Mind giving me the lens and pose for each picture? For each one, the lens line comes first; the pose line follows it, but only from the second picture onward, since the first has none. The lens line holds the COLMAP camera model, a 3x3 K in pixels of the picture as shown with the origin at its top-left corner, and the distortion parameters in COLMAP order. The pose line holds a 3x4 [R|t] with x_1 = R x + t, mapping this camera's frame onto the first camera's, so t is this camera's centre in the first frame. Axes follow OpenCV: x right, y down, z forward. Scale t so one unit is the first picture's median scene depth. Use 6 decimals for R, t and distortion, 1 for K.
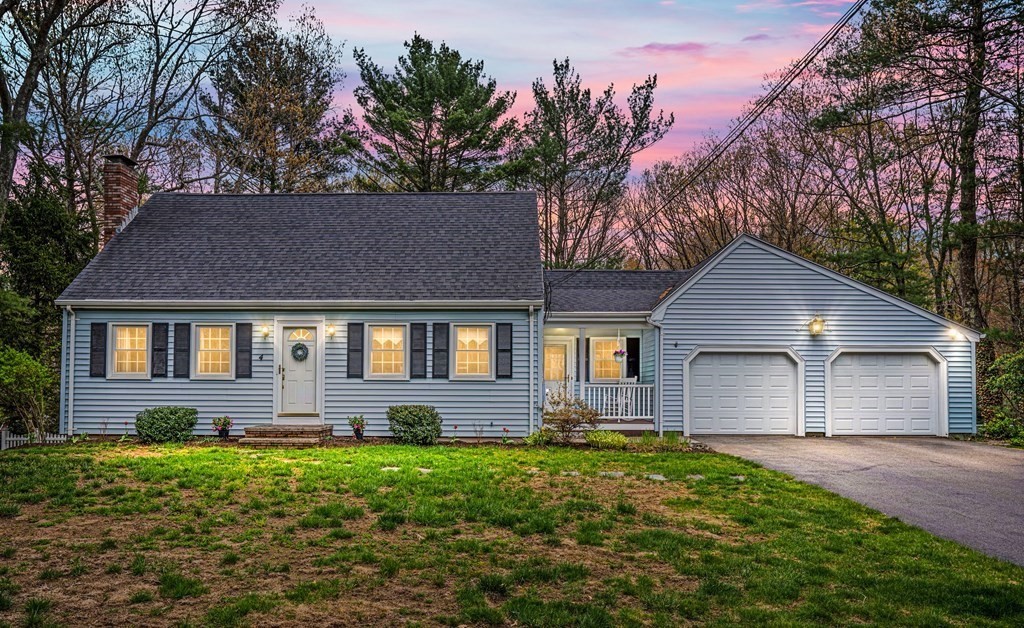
lens RADIAL K [[709.3, 0, 512.6], [0, 709.3, 363.6], [0, 0, 1]] dist [-0.043913, 0.050956]
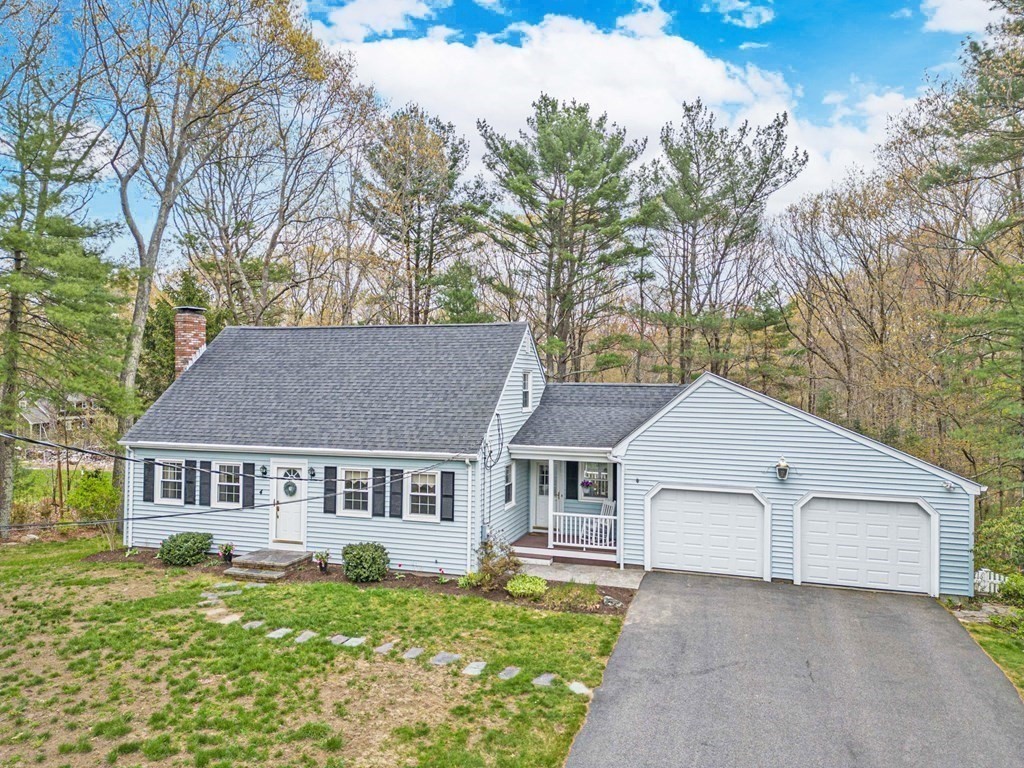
lens RADIAL K [[695.9, 0, 512.0], [0, 695.9, 384.0], [0, 0, 1]] dist [0.091282, -0.107263]
pose [[0.959526, 0.004216, -0.281590, 0.123547], [0.000635, 0.999853, 0.017134, -0.066819], [0.281621, -0.016619, 0.959382, -0.010914]]
